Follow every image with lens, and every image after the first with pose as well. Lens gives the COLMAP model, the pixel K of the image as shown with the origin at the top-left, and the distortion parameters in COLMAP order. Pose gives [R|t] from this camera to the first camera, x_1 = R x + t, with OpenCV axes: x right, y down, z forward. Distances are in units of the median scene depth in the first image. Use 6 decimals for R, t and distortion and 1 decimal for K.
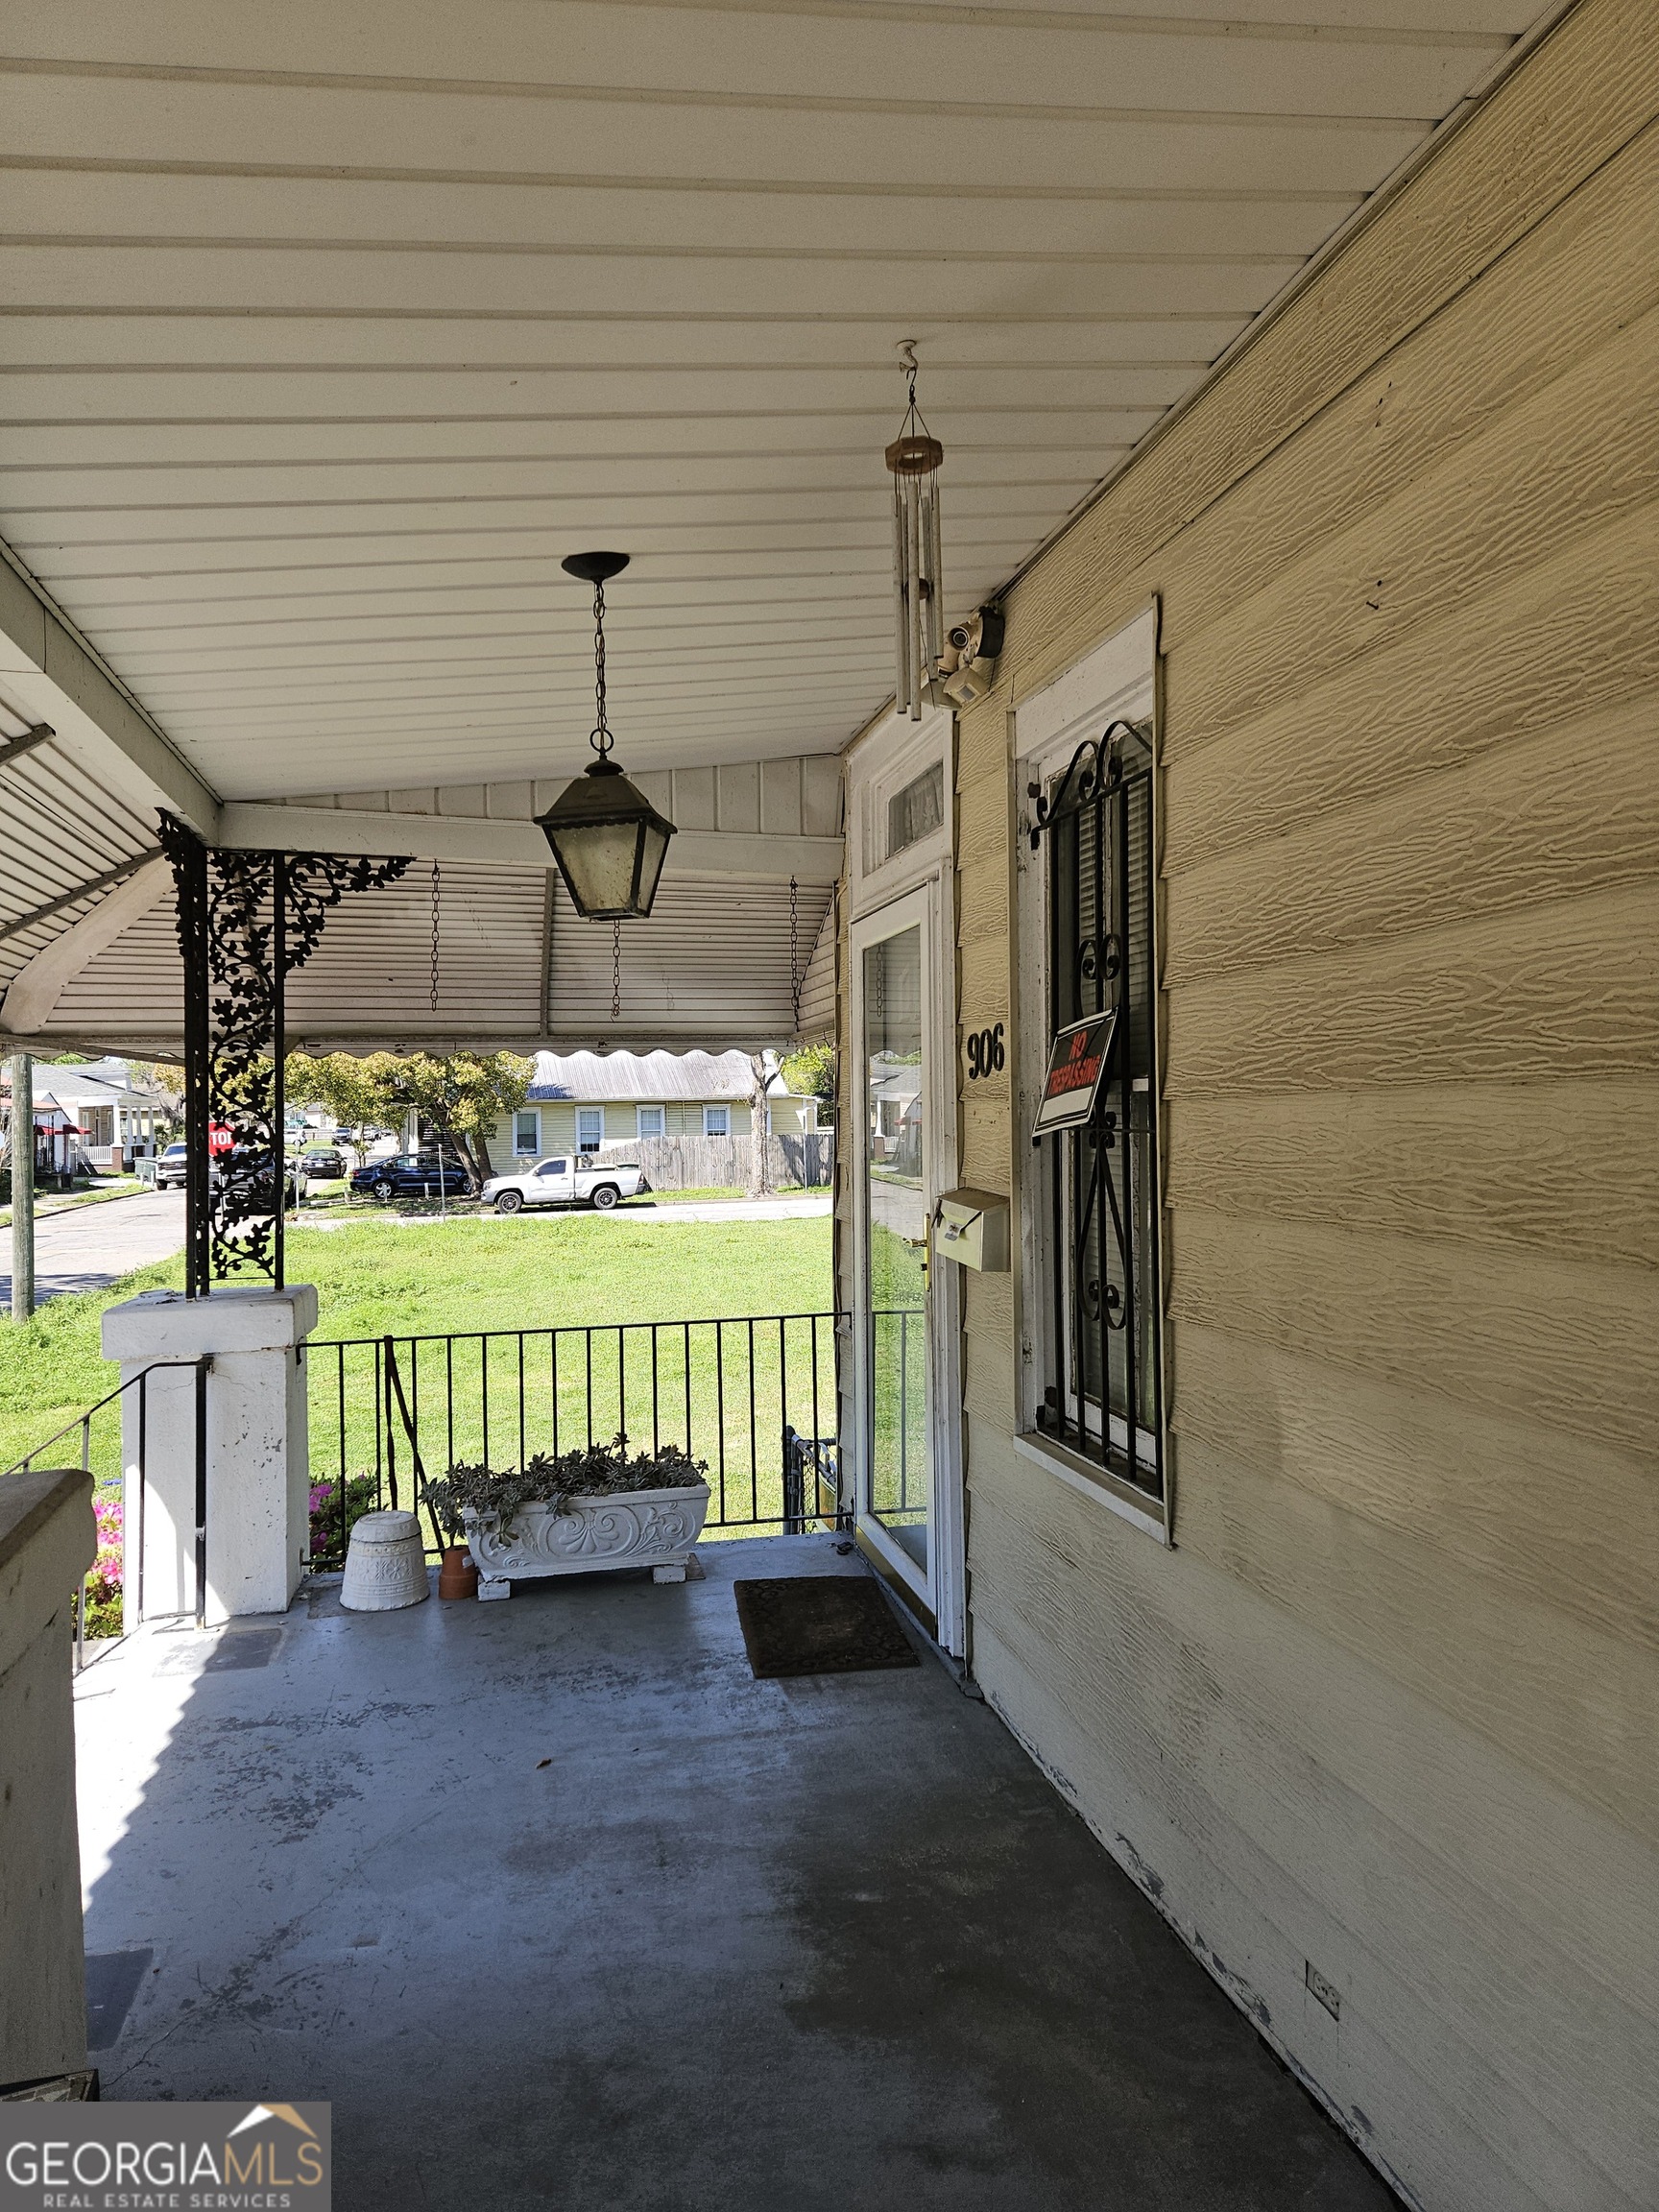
lens RADIAL K [[1458.2, 0, 845.3], [0, 1458.2, 1108.8], [0, 0, 1]] dist [0.072749, -0.068138]
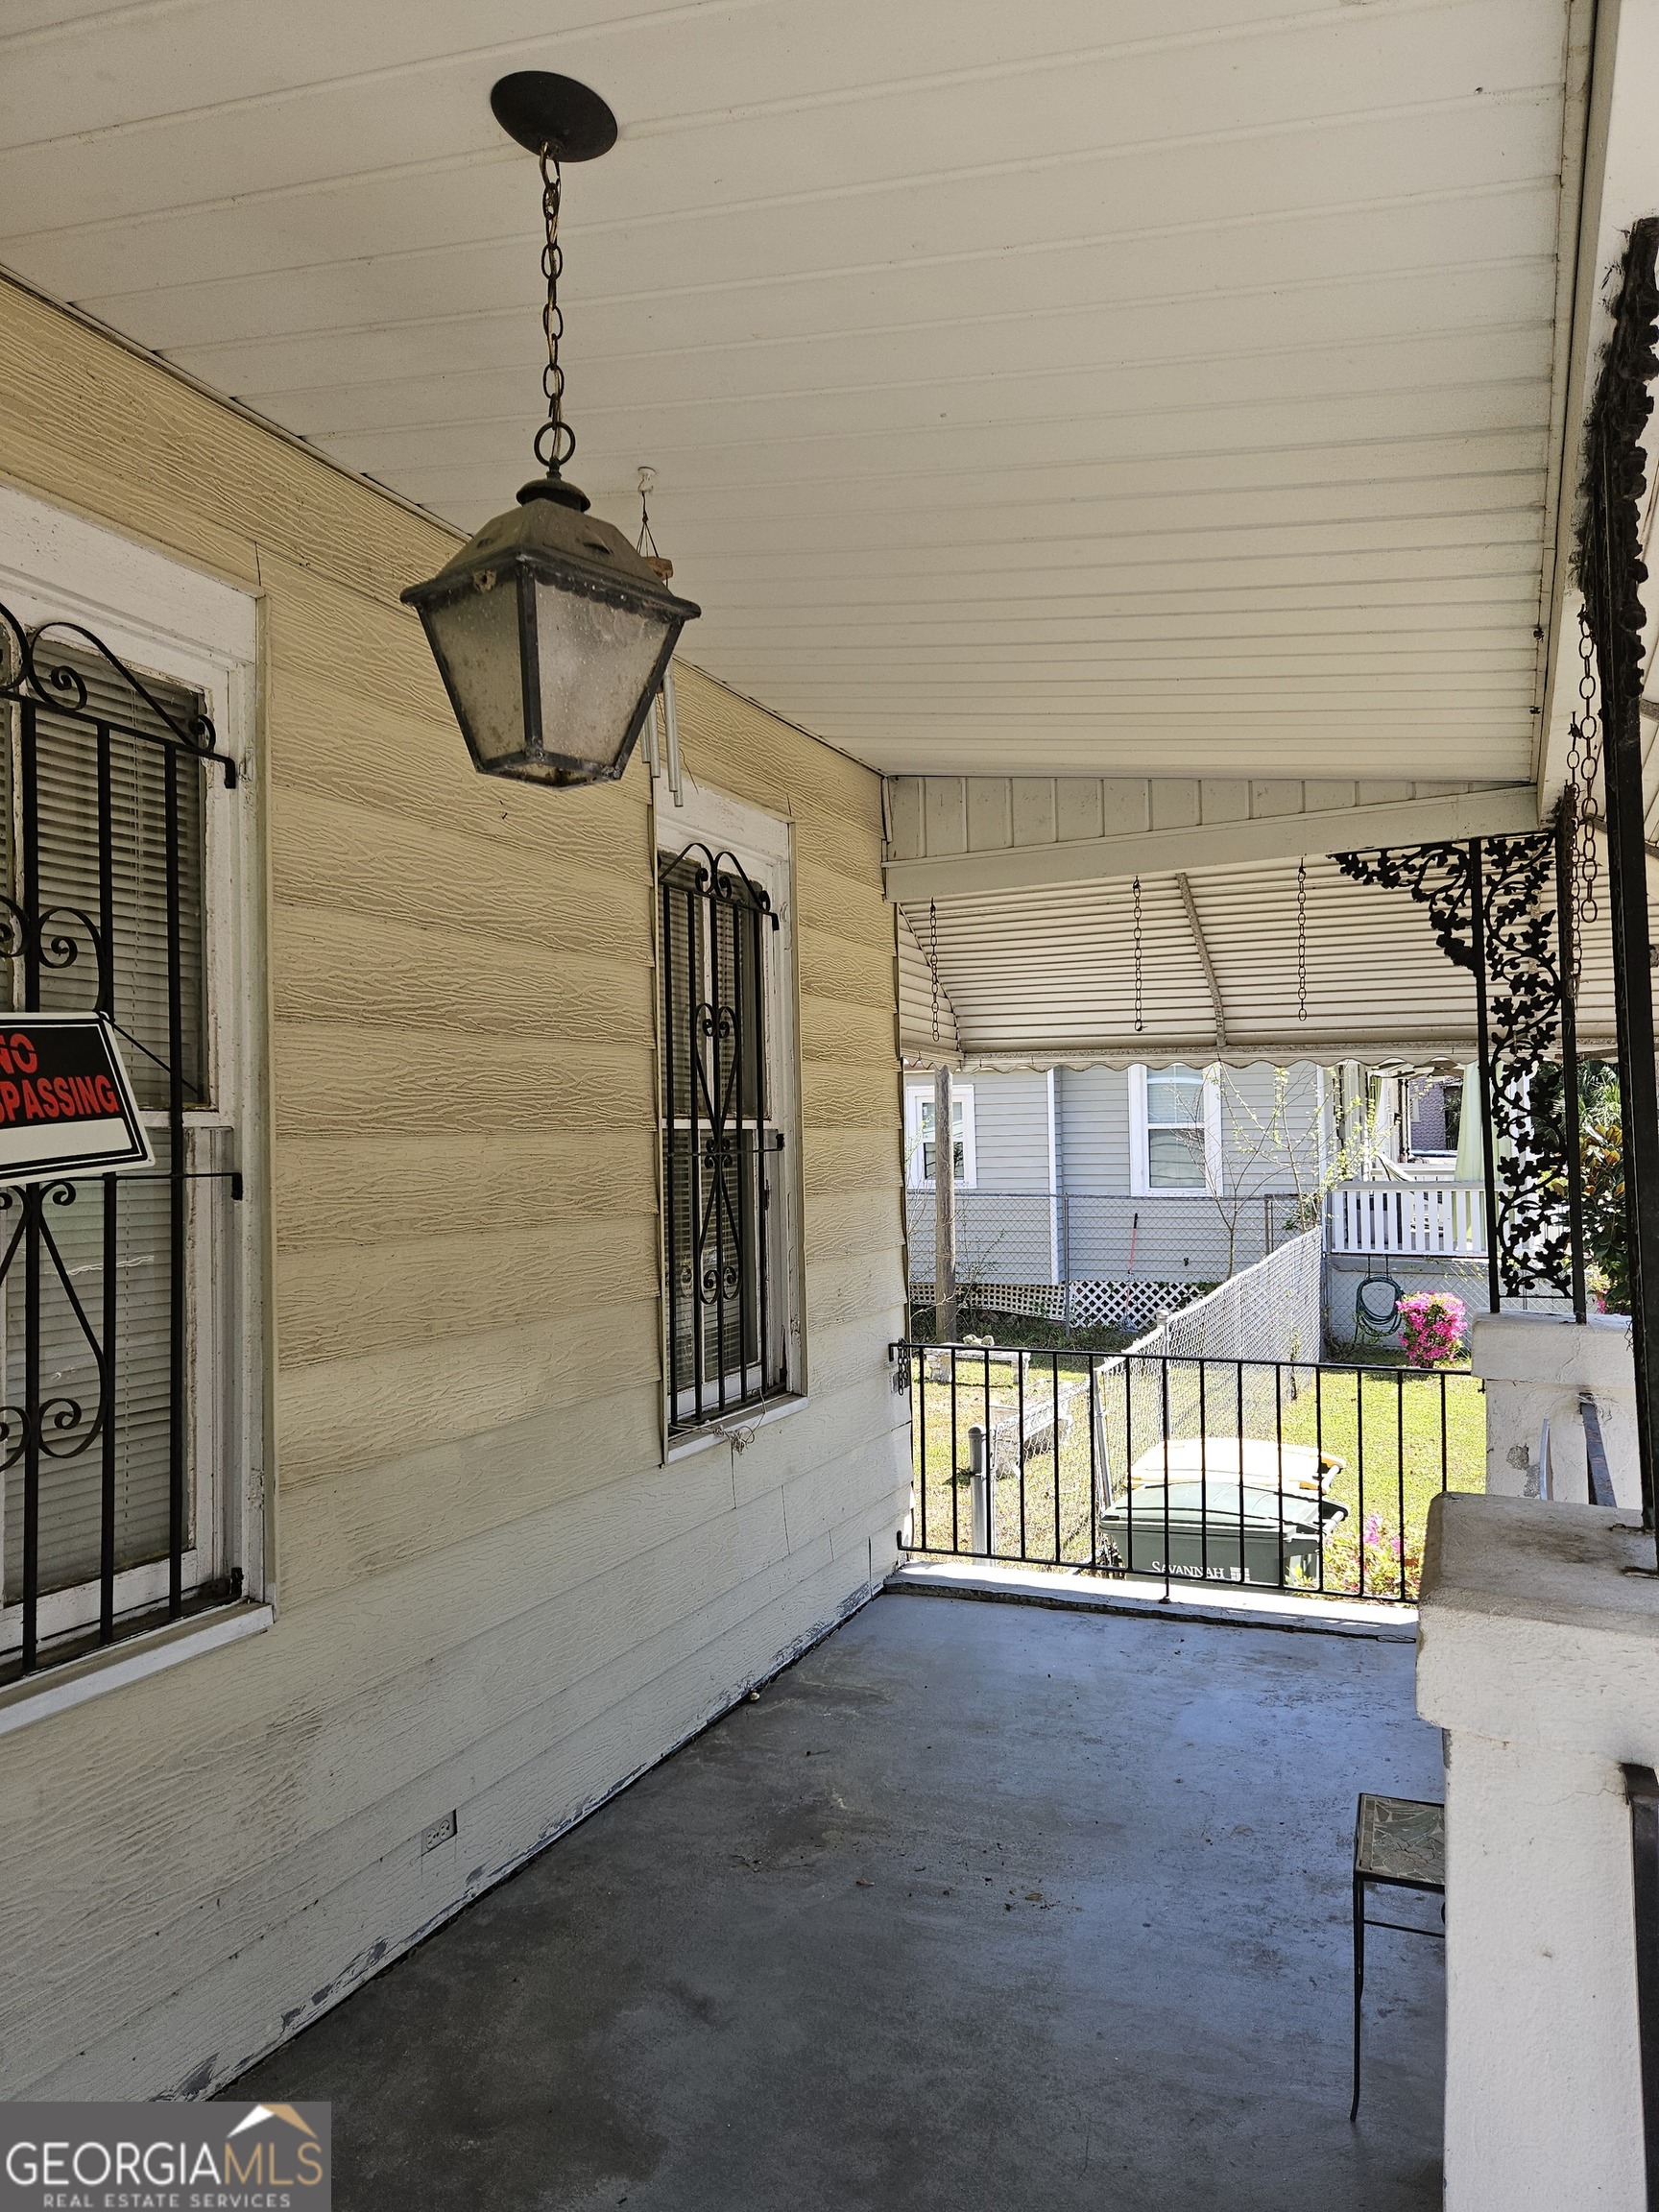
lens RADIAL K [[1458.2, 0, 845.3], [0, 1458.2, 1108.8], [0, 0, 1]] dist [0.072749, -0.068138]
pose [[-0.790861, 0.036828, 0.610886, -0.776367], [0.021493, 0.999243, -0.032414, 0.016384], [-0.611618, -0.012505, -0.791055, 1.842639]]
